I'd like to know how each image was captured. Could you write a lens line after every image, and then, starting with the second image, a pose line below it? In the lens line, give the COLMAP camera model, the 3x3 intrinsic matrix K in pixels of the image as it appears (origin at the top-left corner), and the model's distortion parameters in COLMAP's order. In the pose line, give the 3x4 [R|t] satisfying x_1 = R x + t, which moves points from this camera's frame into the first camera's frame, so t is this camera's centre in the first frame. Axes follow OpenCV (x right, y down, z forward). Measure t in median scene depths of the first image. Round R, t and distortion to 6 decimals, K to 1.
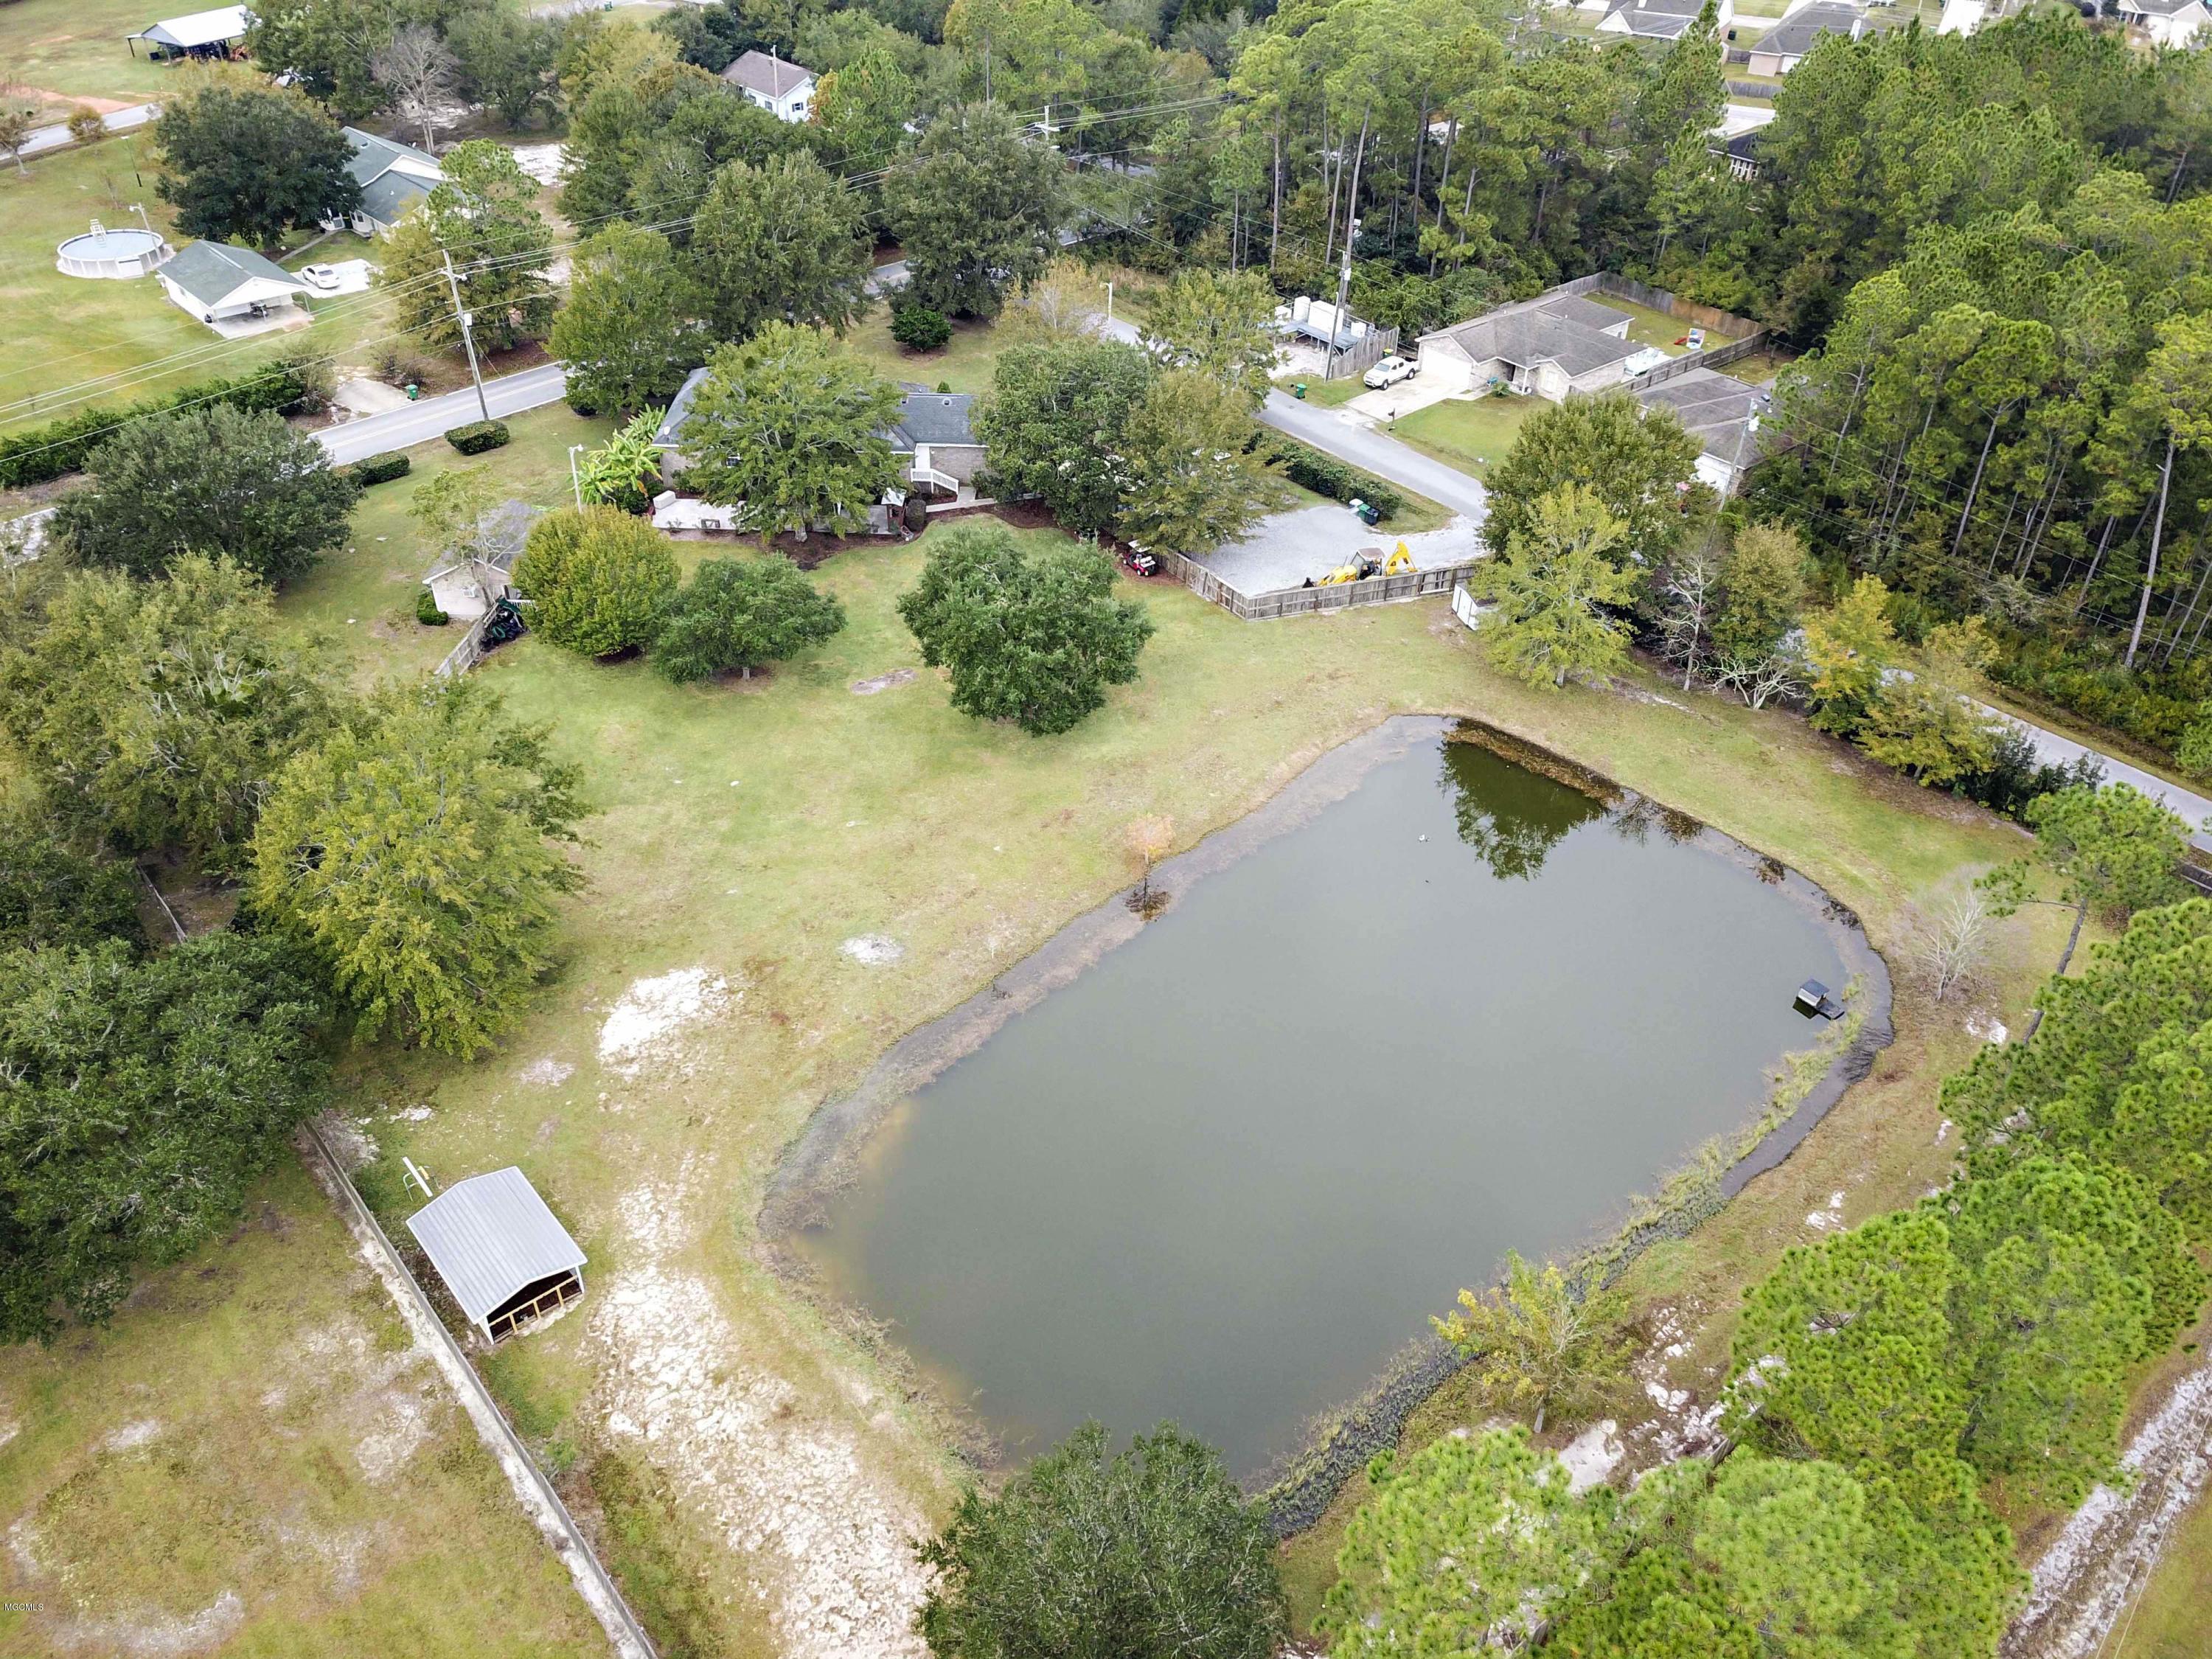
lens RADIAL K [[1682.2, 0, 1106.0], [0, 1682.2, 829.5], [0, 0, 1]] dist [0.018370, 0.011942]
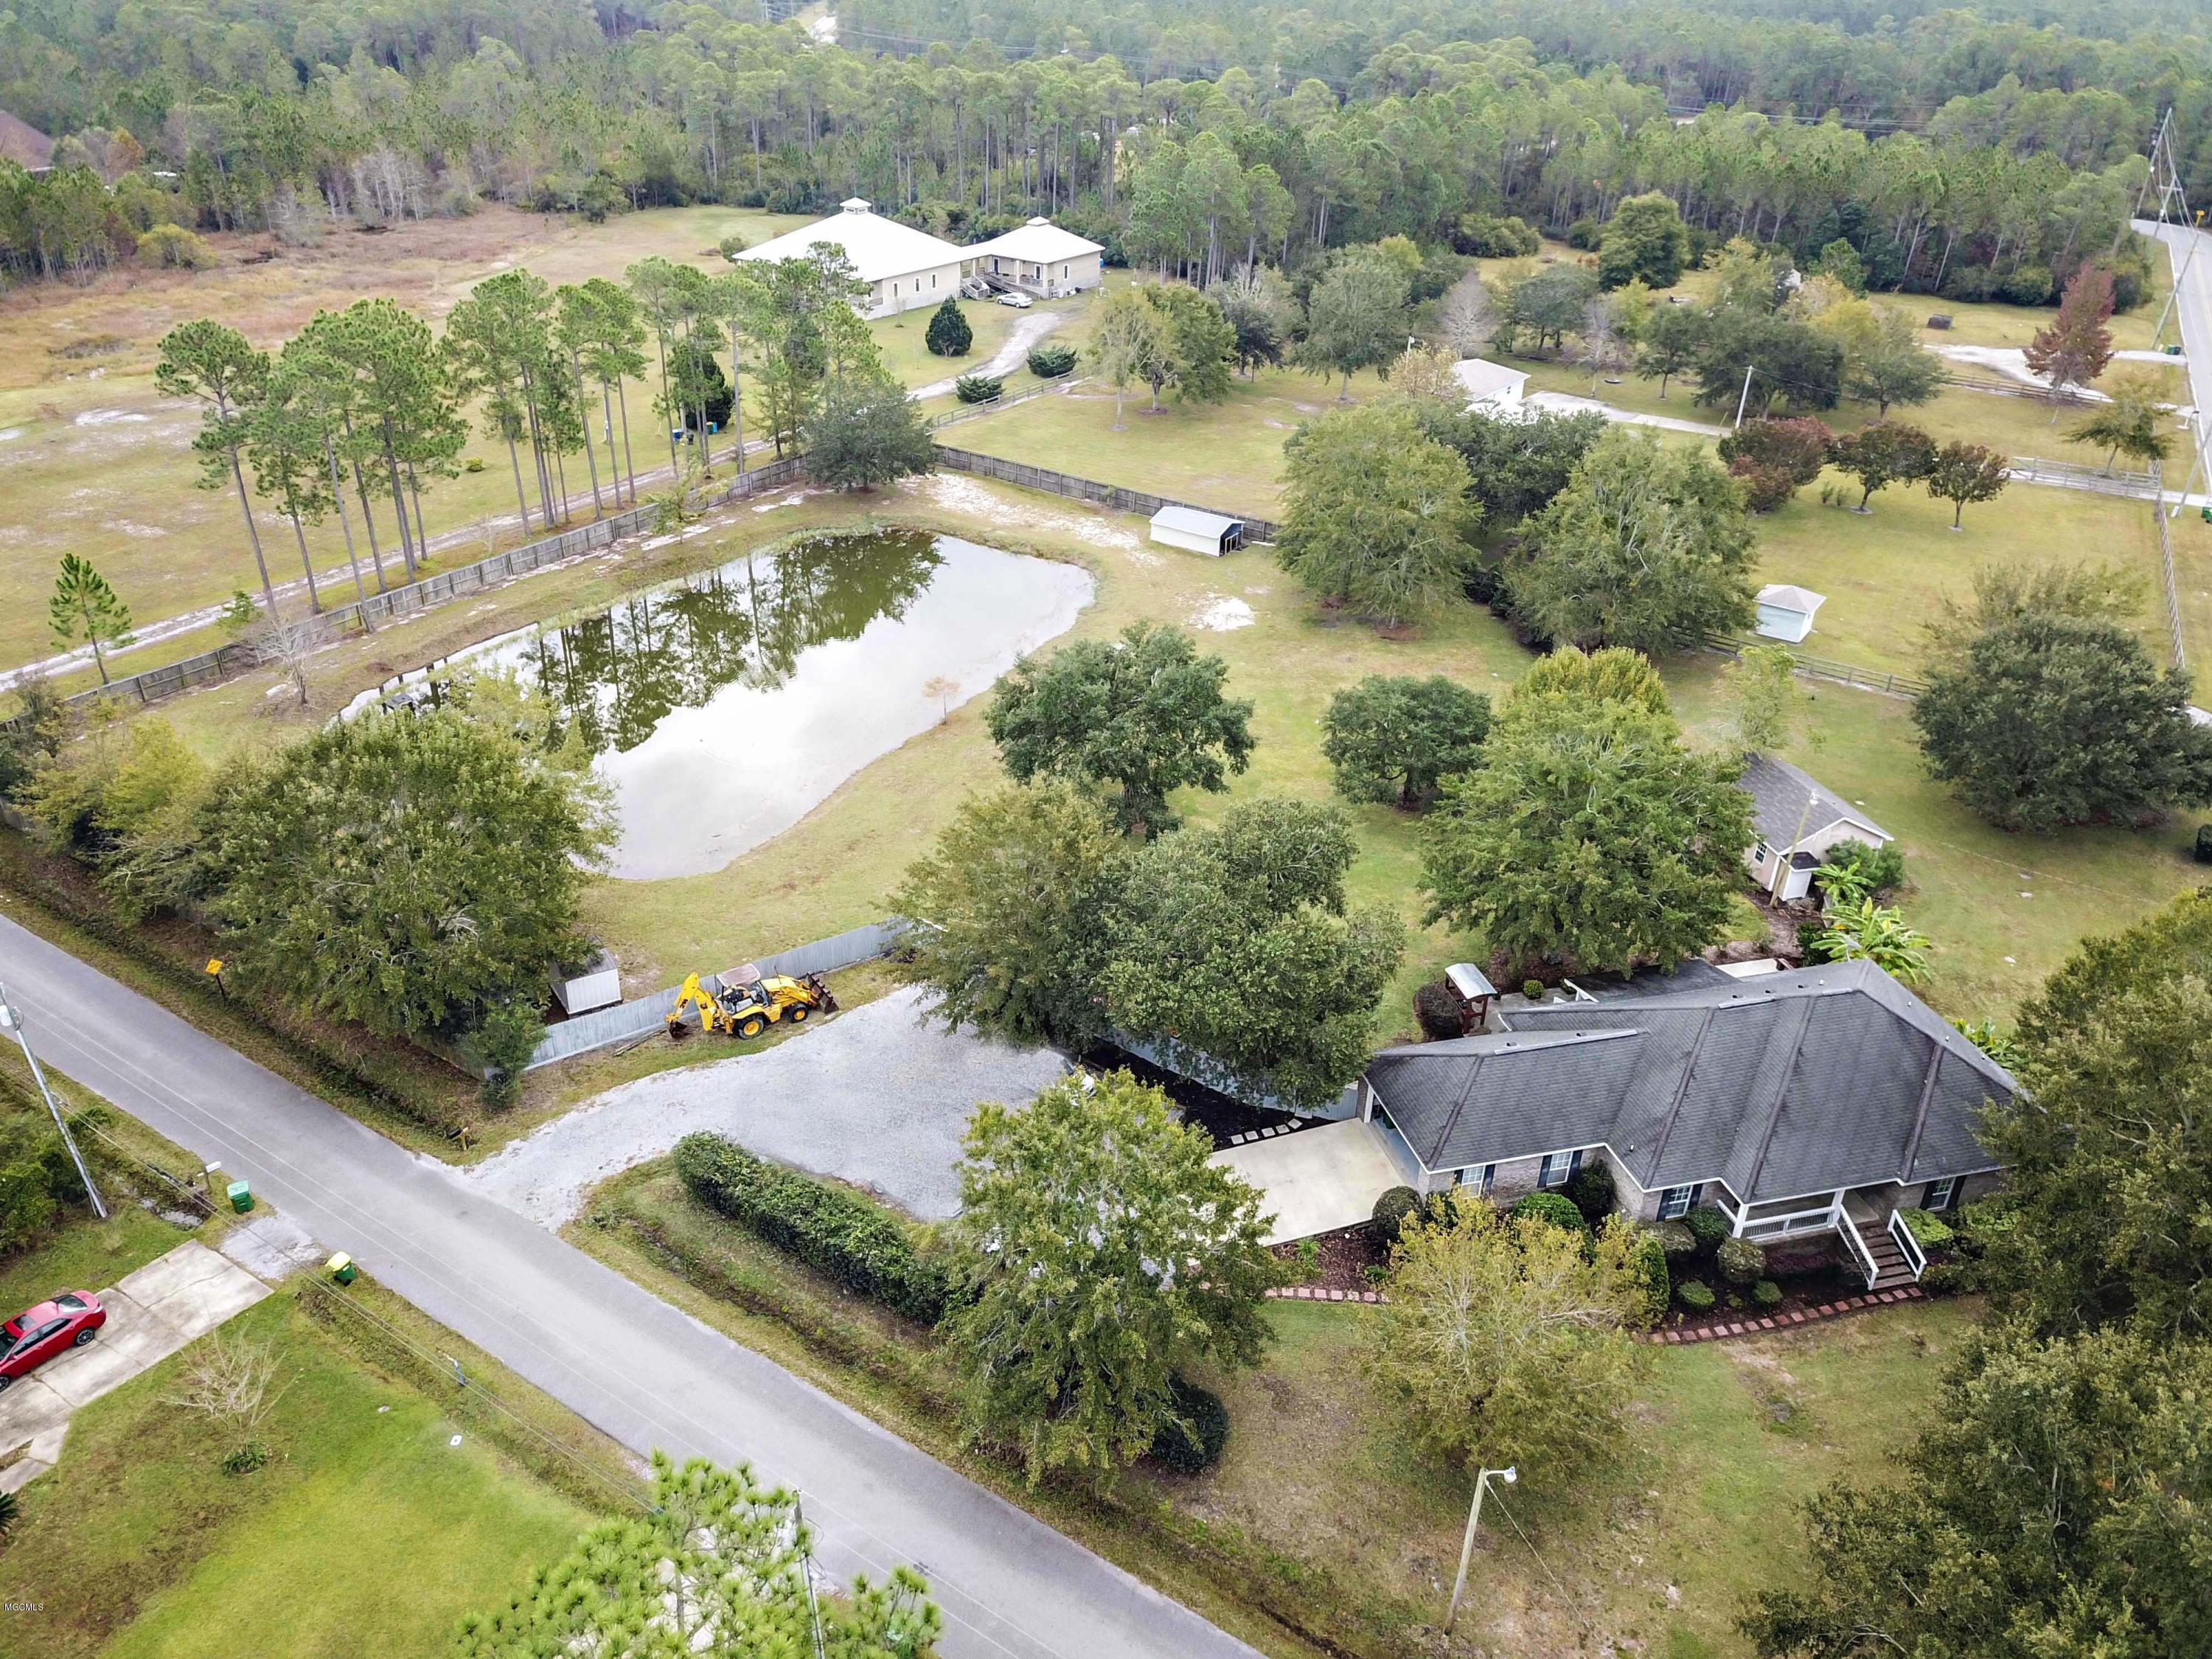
lens RADIAL K [[1675.4, 0, 1106.0], [0, 1675.4, 829.5], [0, 0, 1]] dist [0.029580, -0.003280]
pose [[-0.956140, 0.096162, -0.276674, 0.232352], [-0.215056, 0.410826, 0.885987, -0.944798], [0.198863, 0.906628, -0.372127, 1.416230]]
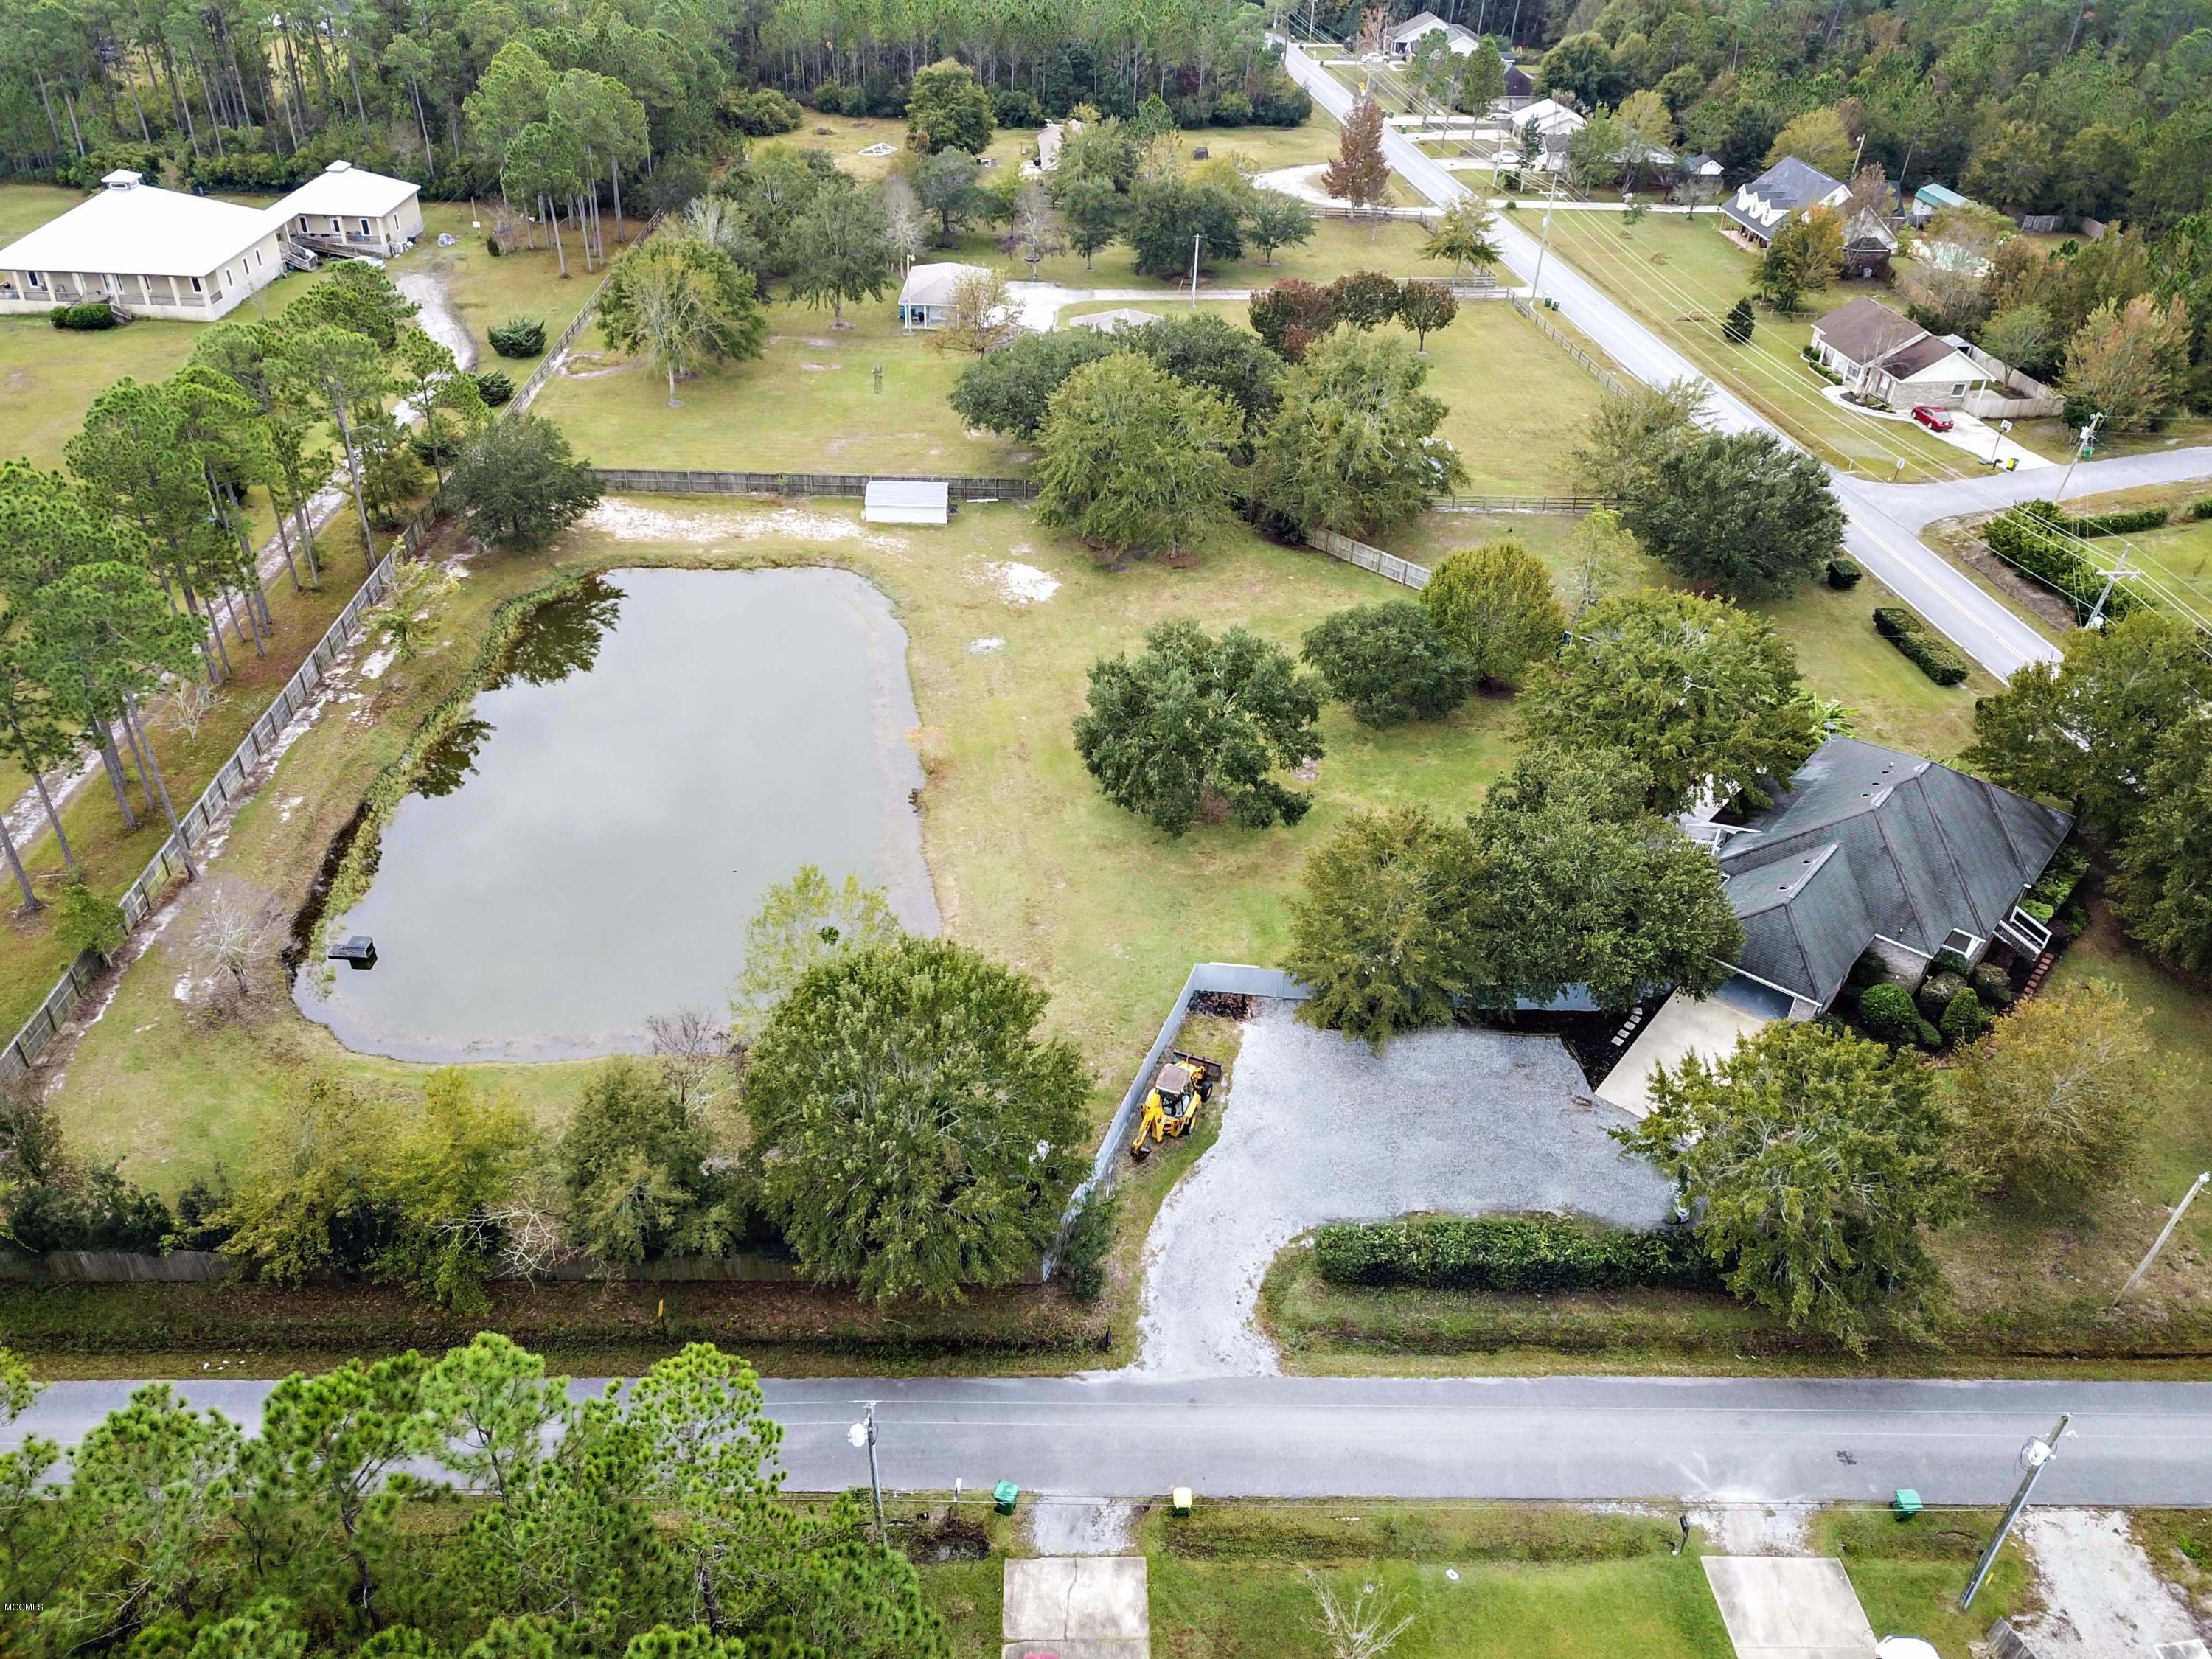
lens RADIAL K [[1682.2, 0, 1106.0], [0, 1682.2, 829.5], [0, 0, 1]] dist [0.018370, 0.011942]
pose [[-0.620087, 0.401424, -0.674056, 0.689724], [-0.509692, 0.447029, 0.735105, -0.806036], [0.596411, 0.799390, -0.072594, 1.098863]]
